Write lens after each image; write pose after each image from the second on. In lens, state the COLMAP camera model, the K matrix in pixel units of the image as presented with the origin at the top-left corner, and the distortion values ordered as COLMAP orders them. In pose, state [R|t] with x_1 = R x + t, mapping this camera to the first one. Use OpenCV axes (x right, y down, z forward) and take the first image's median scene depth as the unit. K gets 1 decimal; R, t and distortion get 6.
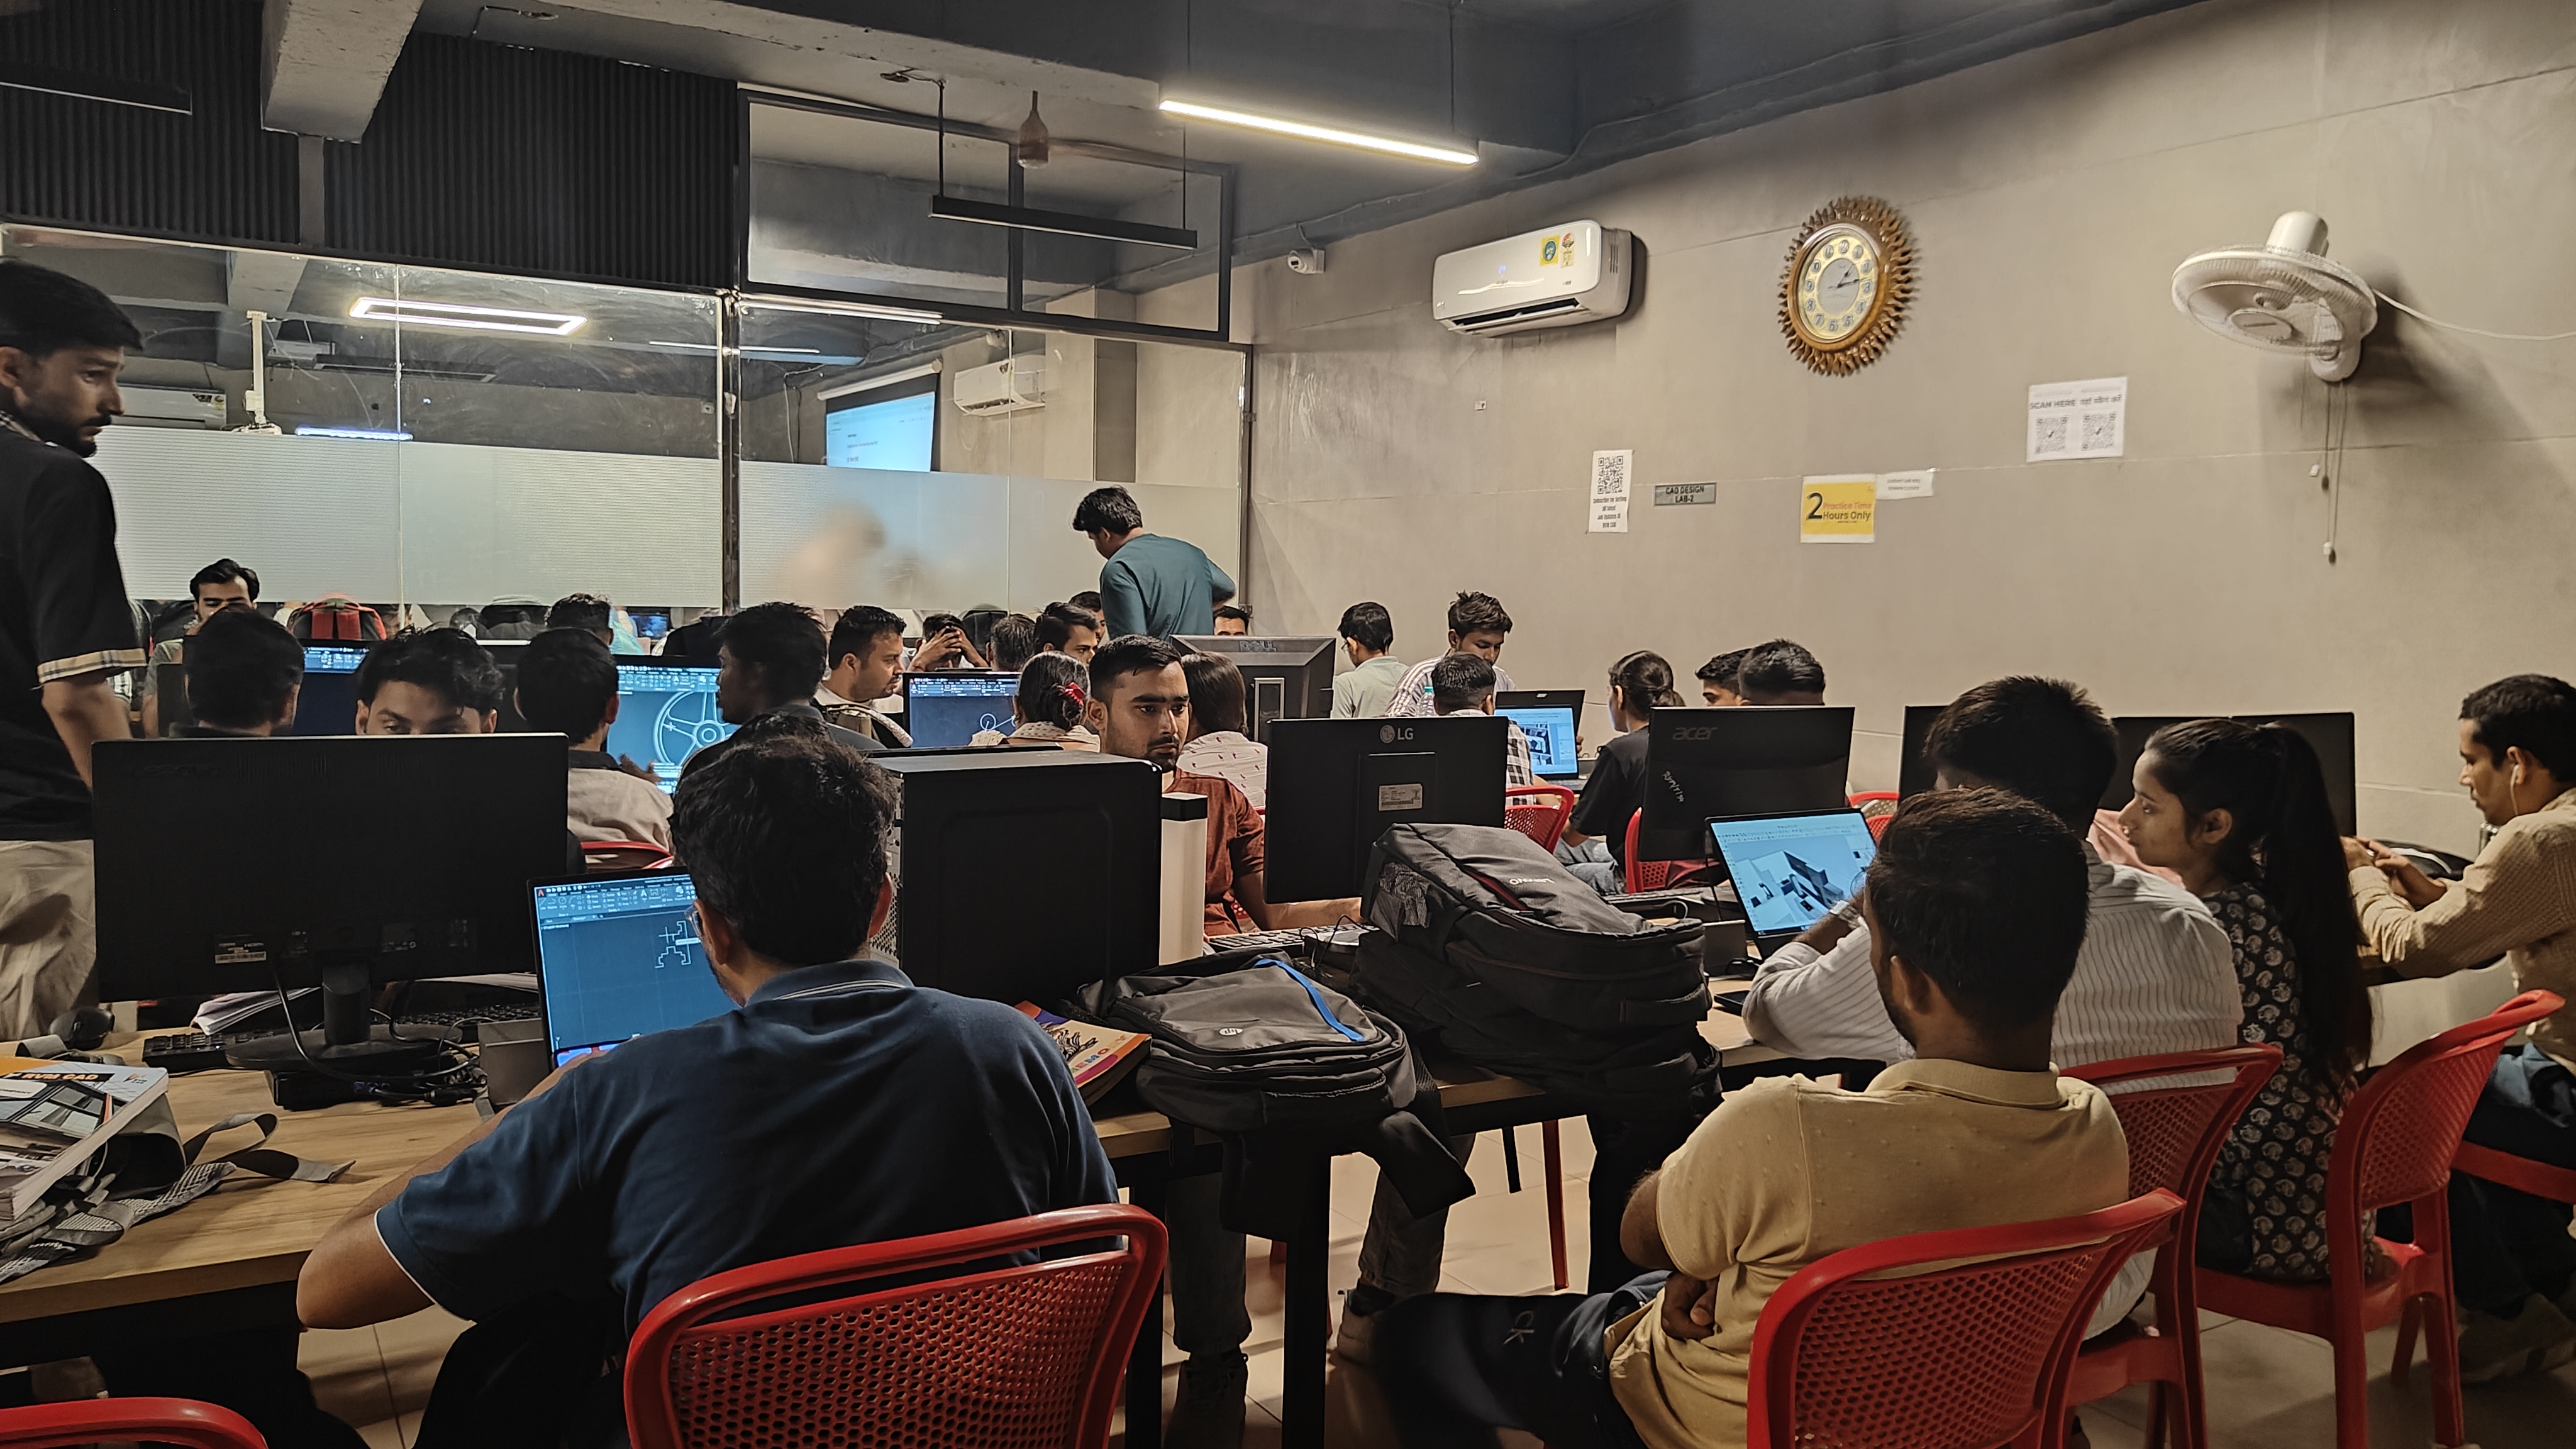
lens RADIAL K [[1797.8, 0, 1288.0], [0, 1797.8, 724.5], [0, 0, 1]] dist [0.023550, -0.008086]
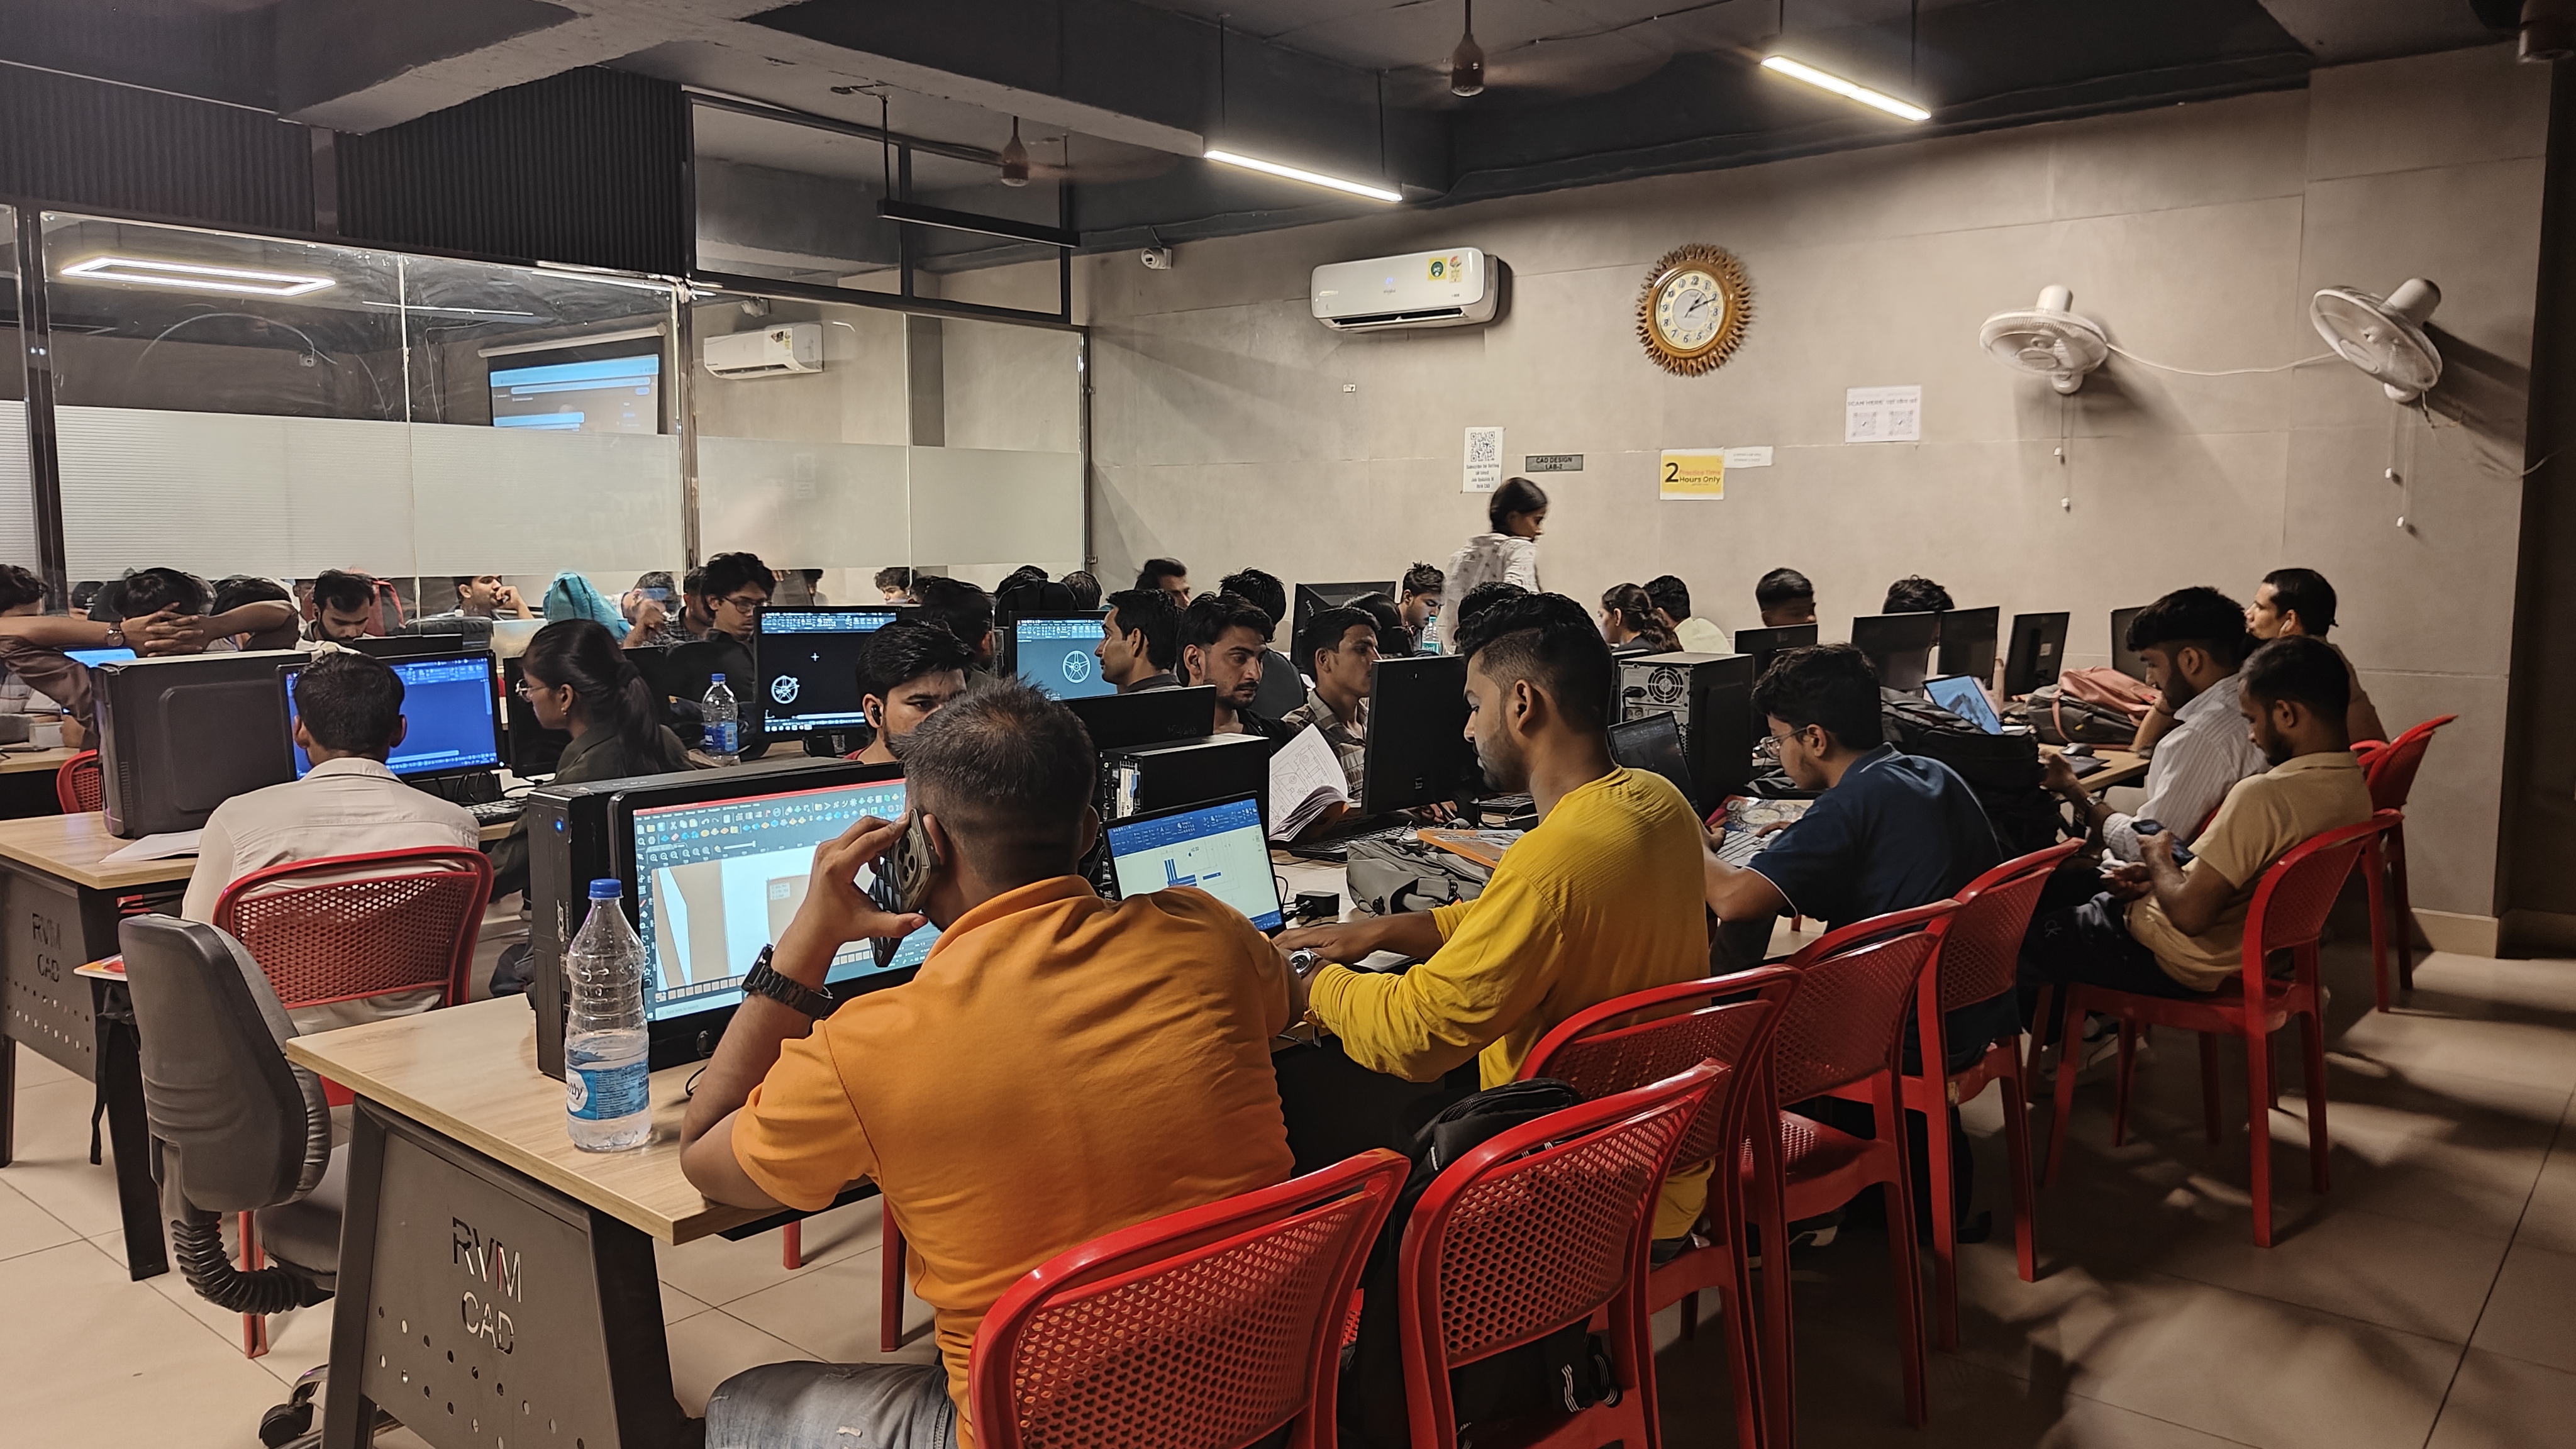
lens RADIAL K [[1797.8, 0, 1288.0], [0, 1797.8, 724.5], [0, 0, 1]] dist [0.023550, -0.008086]
pose [[0.947953, -0.055886, 0.313468, -0.367164], [0.045352, 0.998137, 0.040803, -0.000849], [-0.315165, -0.024463, 0.948722, -0.171240]]
